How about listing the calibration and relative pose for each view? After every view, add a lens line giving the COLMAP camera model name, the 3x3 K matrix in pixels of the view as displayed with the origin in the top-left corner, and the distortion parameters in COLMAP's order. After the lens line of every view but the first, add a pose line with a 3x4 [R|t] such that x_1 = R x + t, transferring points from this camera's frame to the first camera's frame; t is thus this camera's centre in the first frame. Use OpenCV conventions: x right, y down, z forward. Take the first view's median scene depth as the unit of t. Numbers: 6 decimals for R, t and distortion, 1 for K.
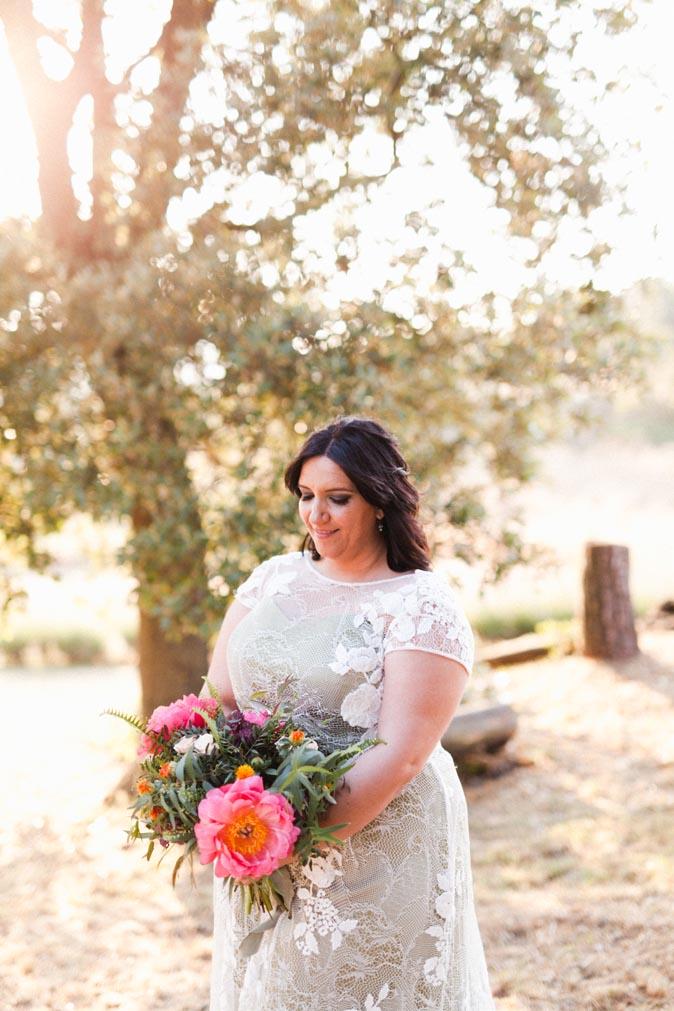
lens RADIAL K [[1180.2, 0, 337.0], [0, 1180.2, 505.5], [0, 0, 1]] dist [0.147245, -0.875420]
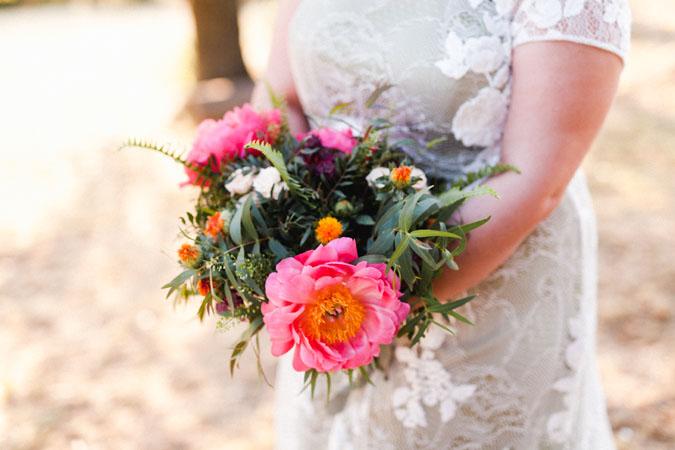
lens RADIAL K [[788.0, 0, 338.3], [0, 788.0, 149.2], [0, 0, 1]] dist [0.147245, -0.875420]
pose [[0.999689, -0.019104, -0.016021, -0.061486], [0.023348, 0.942755, 0.332667, 0.025200], [0.008749, -0.332938, 0.942908, 0.558374]]
